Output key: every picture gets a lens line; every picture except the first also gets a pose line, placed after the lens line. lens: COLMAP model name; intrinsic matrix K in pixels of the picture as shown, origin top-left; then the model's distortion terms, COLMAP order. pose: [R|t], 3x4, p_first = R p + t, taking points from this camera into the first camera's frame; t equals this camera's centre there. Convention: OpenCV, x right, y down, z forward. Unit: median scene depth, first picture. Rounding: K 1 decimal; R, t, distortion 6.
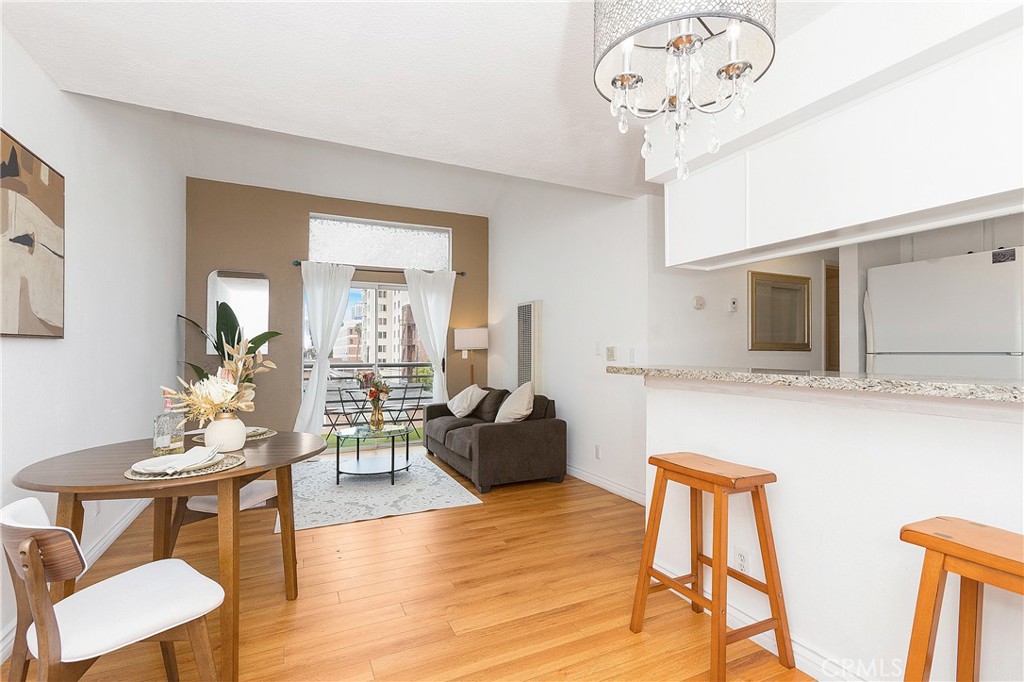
lens RADIAL K [[480.6, 0, 495.8], [0, 480.6, 348.1], [0, 0, 1]] dist [0.019933, -0.001142]
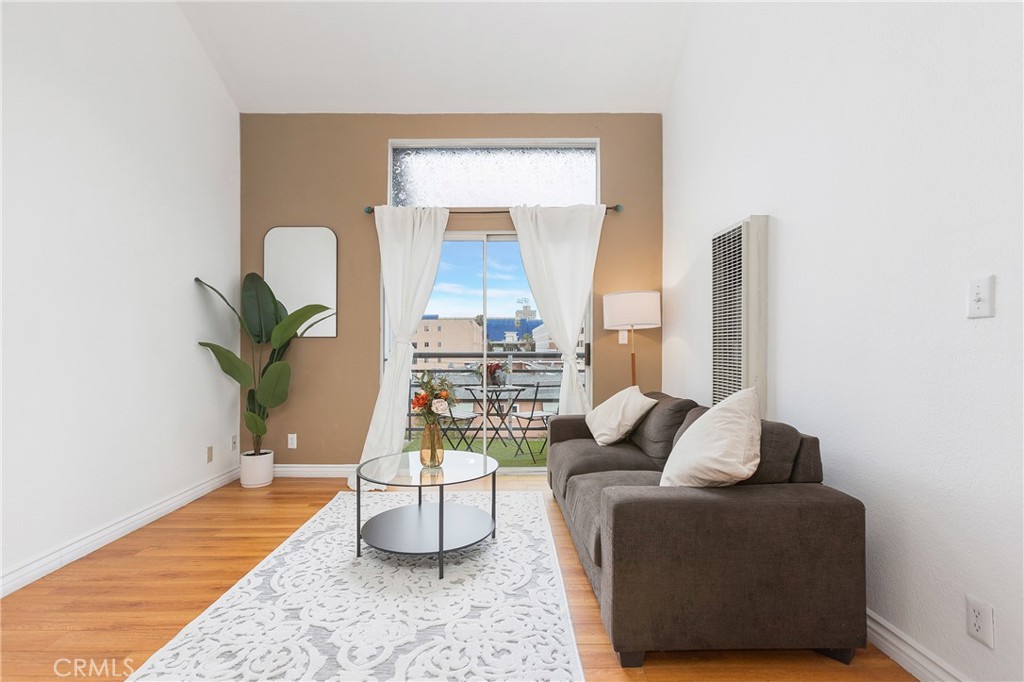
lens RADIAL K [[460.5, 0, 485.4], [0, 460.5, 346.6], [0, 0, 1]] dist [0.022094, 0.002650]
pose [[0.905543, -0.008893, -0.424161, 0.032703], [0.010057, 0.999949, 0.000506, 0.026665], [0.424135, -0.004724, 0.905587, 0.440039]]
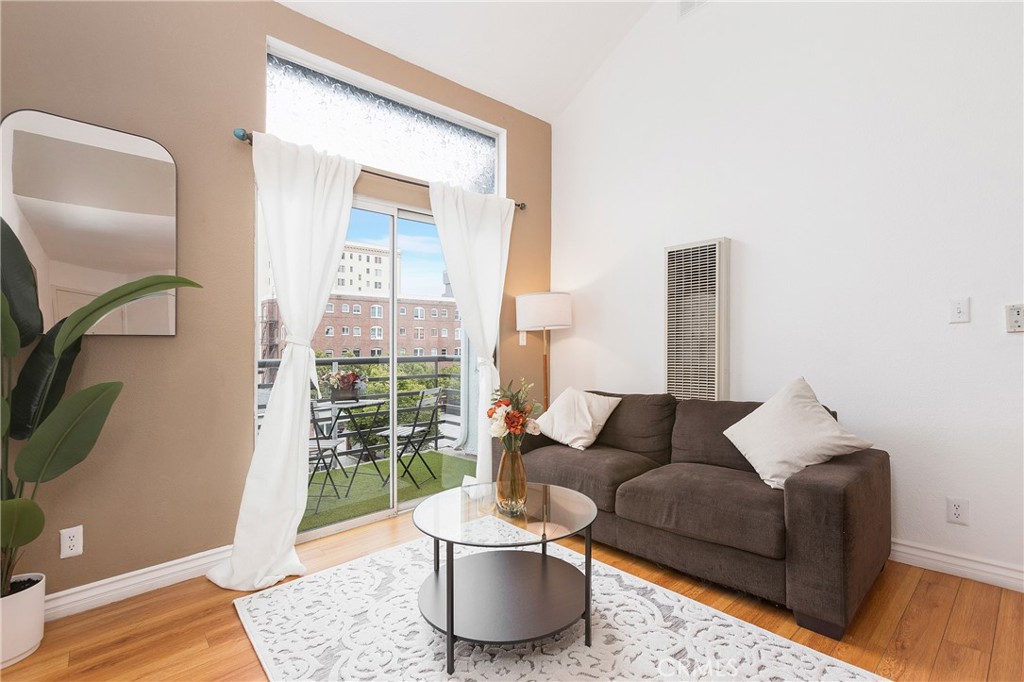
lens RADIAL K [[480.6, 0, 515.0], [0, 480.6, 343.3], [0, 0, 1]] dist [0.019933, -0.001142]
pose [[0.956507, -0.021035, 0.290950, -0.297715], [0.023597, 0.999708, -0.005297, 0.024933], [-0.290753, 0.011932, 0.956724, 0.484646]]
